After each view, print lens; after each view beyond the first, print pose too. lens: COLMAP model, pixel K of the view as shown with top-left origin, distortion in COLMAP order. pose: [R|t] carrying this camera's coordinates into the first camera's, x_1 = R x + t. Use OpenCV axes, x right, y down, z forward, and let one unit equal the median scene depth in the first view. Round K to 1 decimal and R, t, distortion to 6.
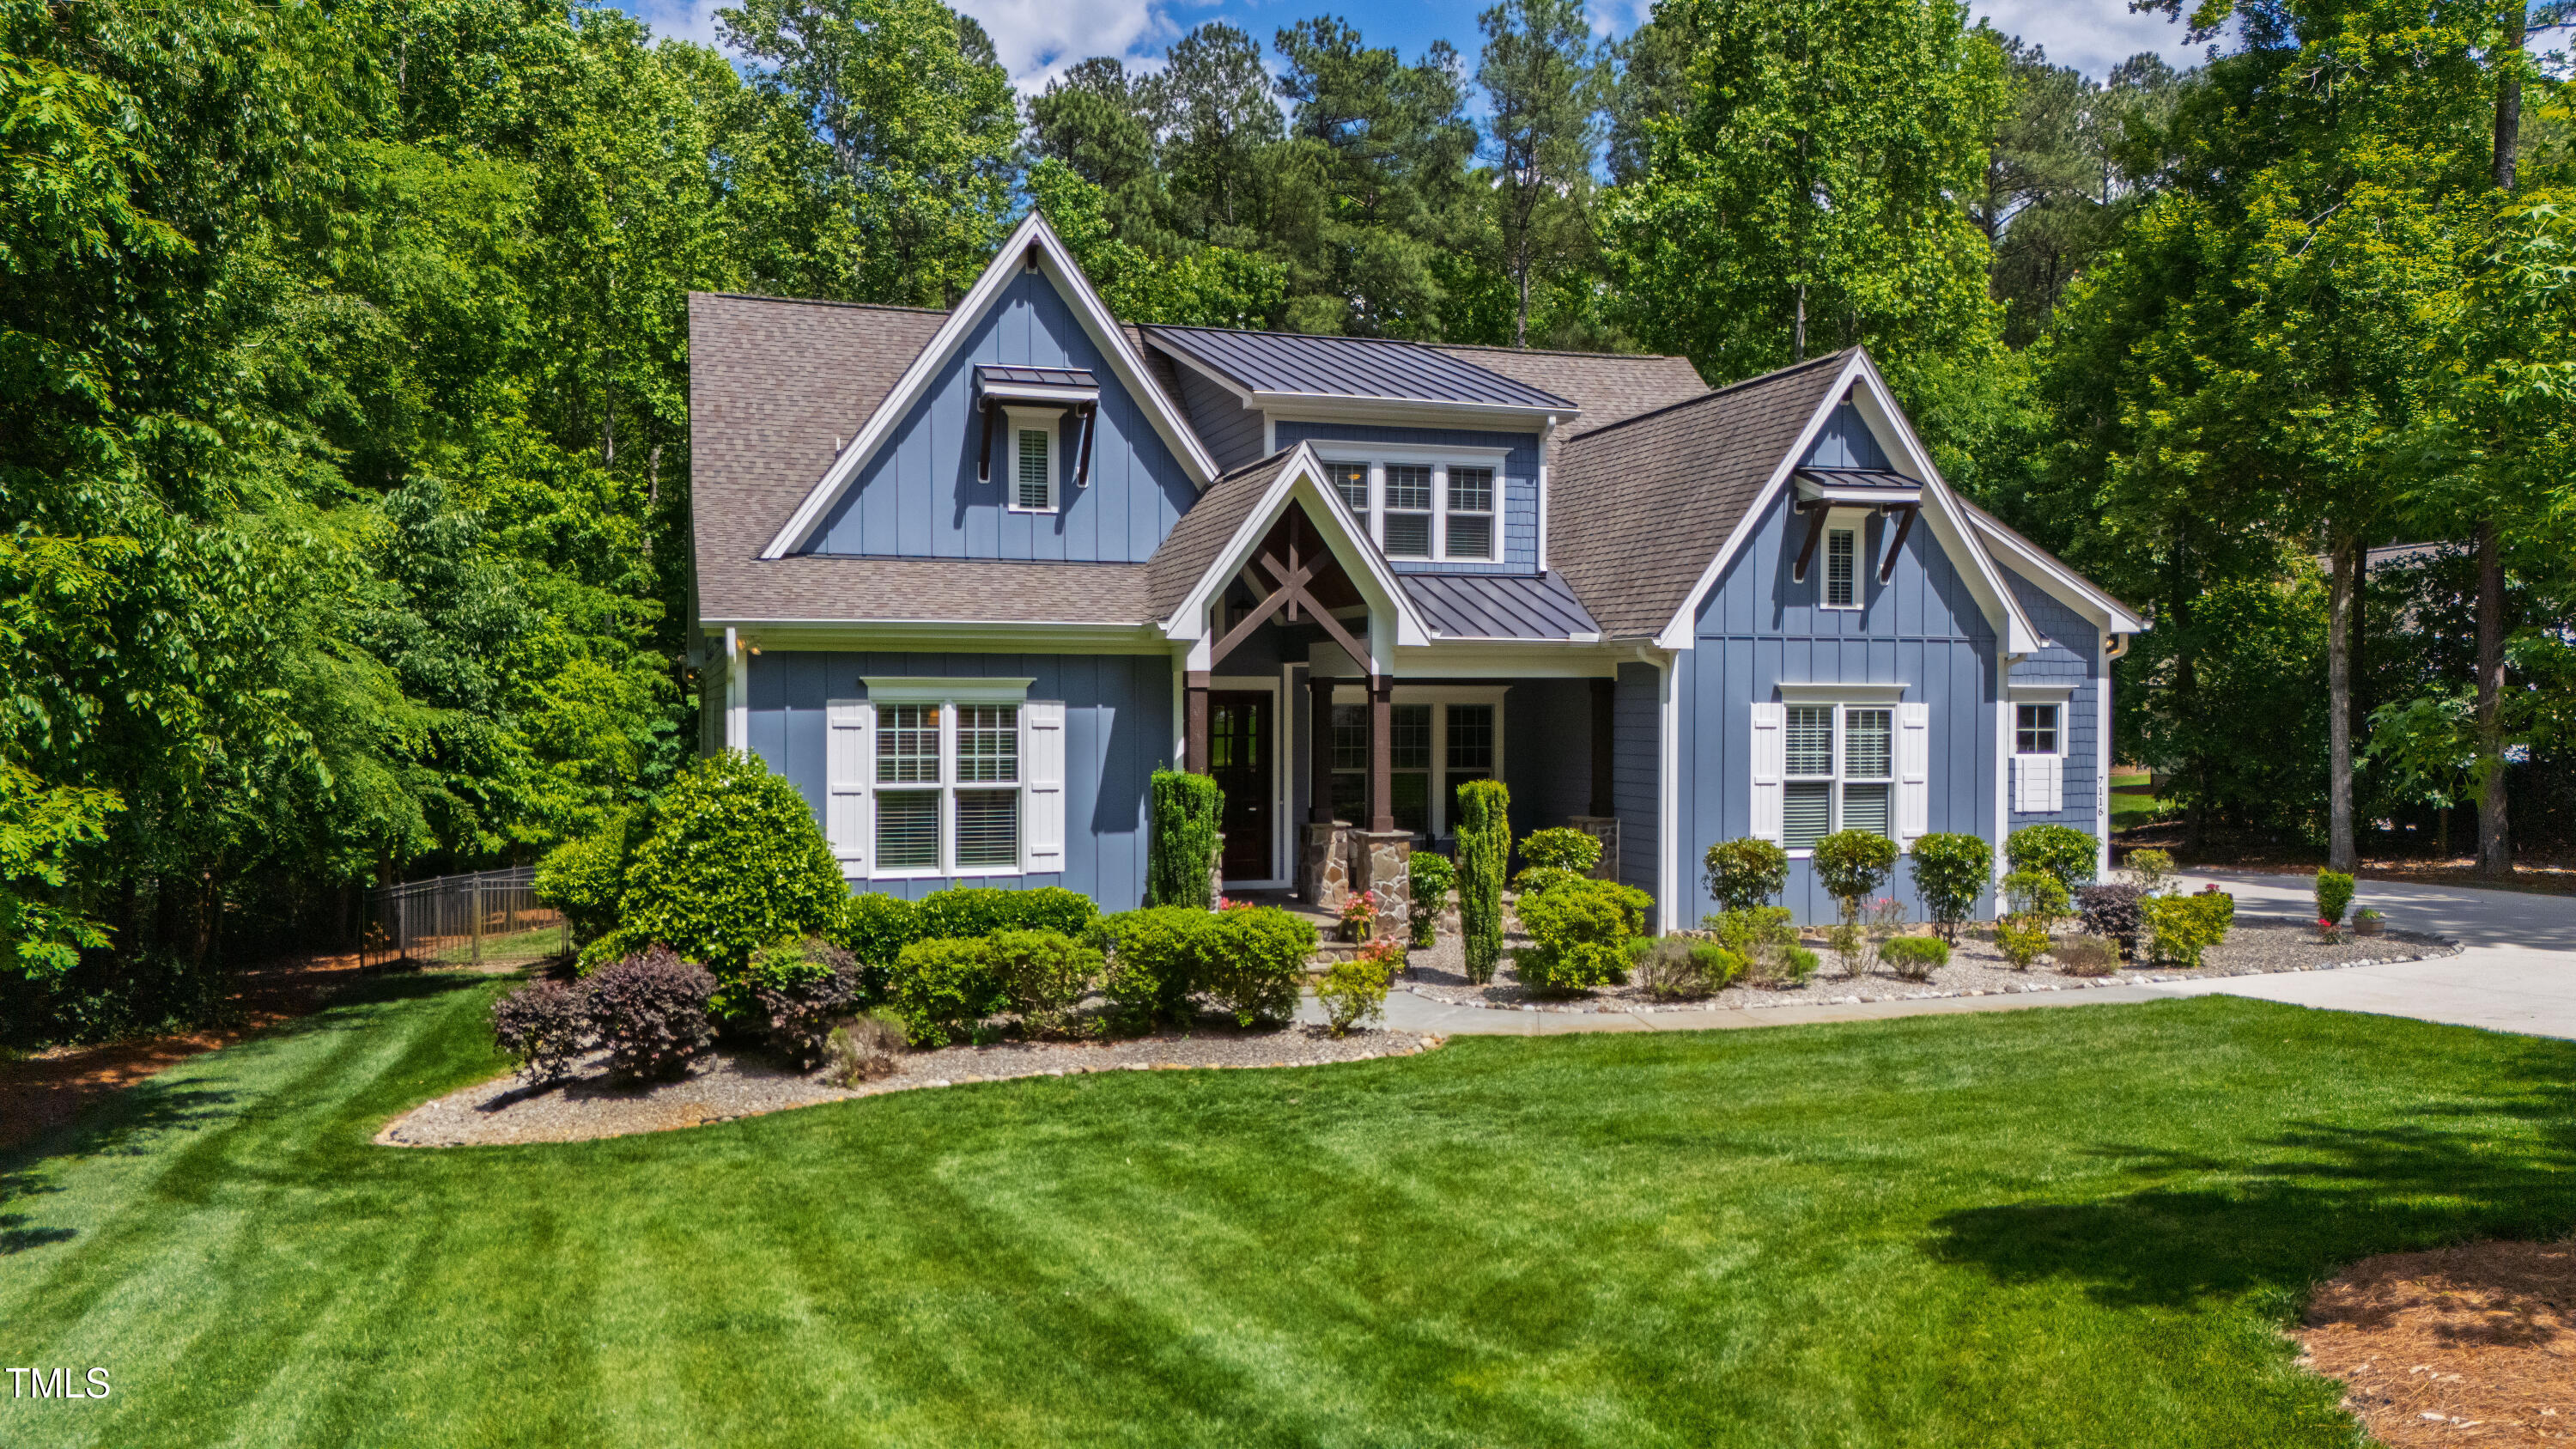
lens RADIAL K [[1895.5, 0, 1274.8], [0, 1895.5, 721.5], [0, 0, 1]] dist [0.051615, -0.036682]
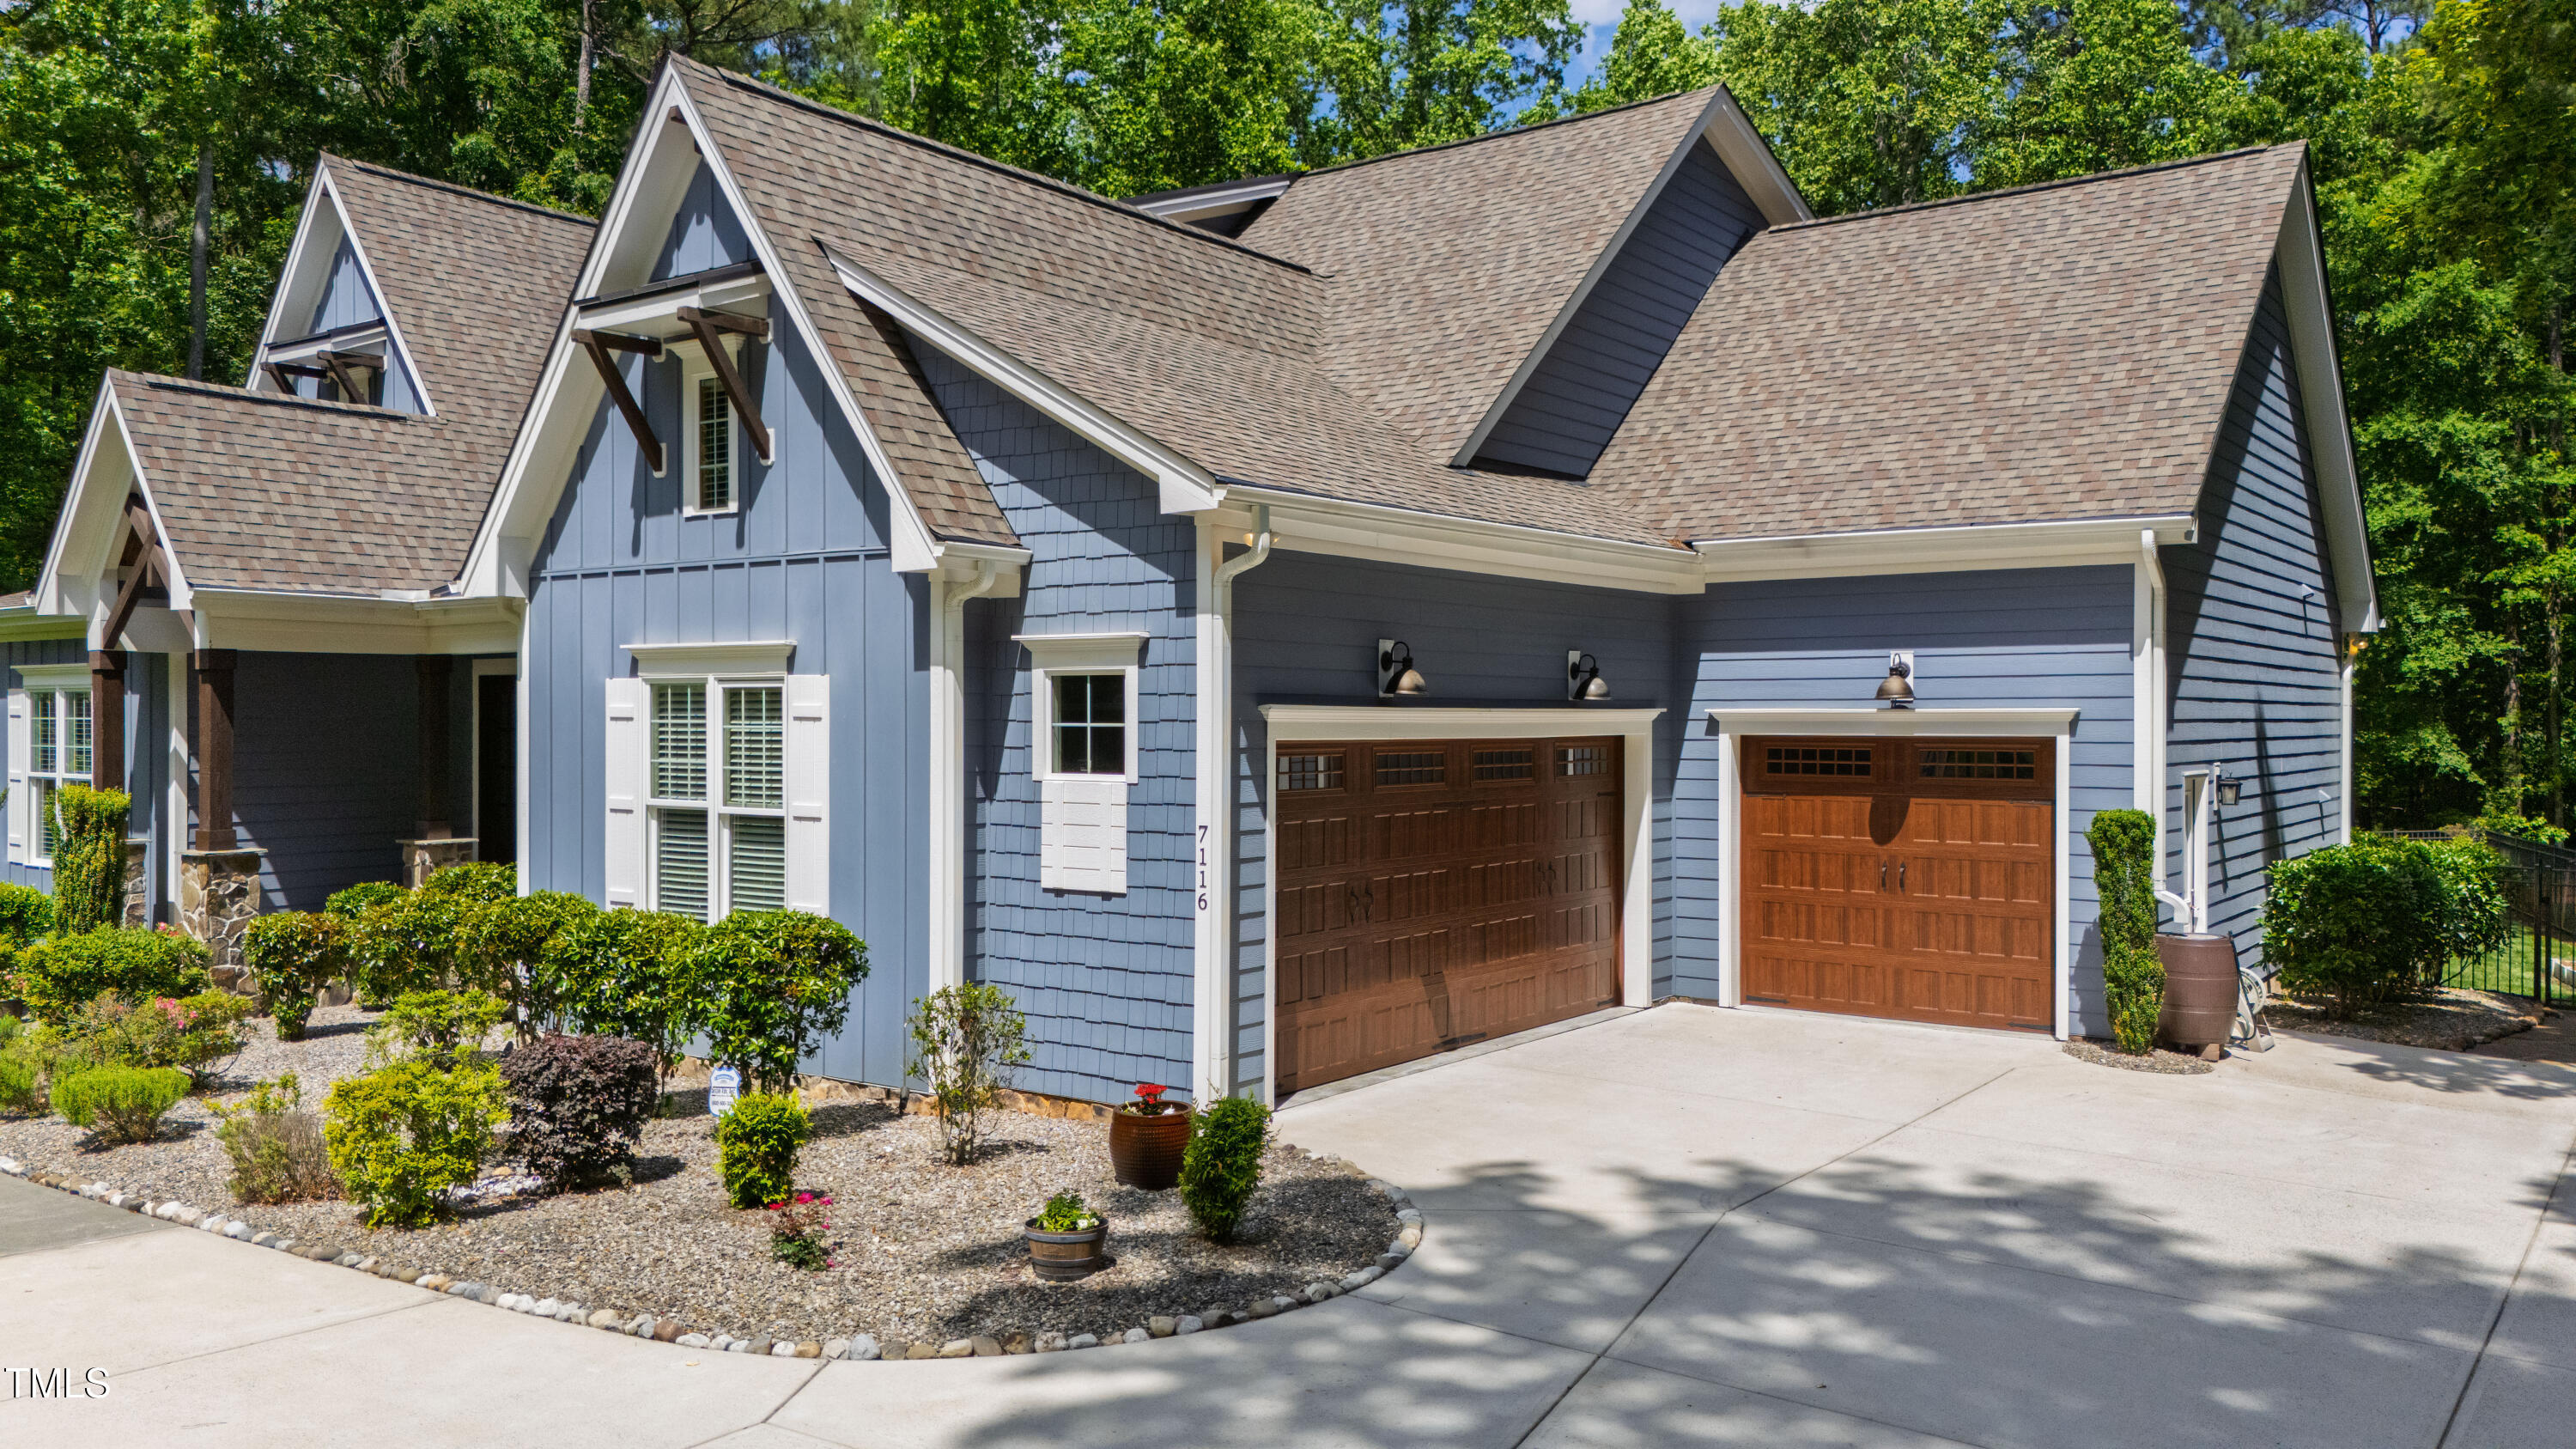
lens RADIAL K [[1895.5, 0, 1301.0], [0, 1895.5, 726.4], [0, 0, 1]] dist [0.051615, -0.036682]
pose [[0.602708, 0.003271, -0.797955, 0.876351], [-0.003756, 0.999992, 0.001262, 0.004132], [0.797953, 0.002237, 0.602715, 0.798049]]
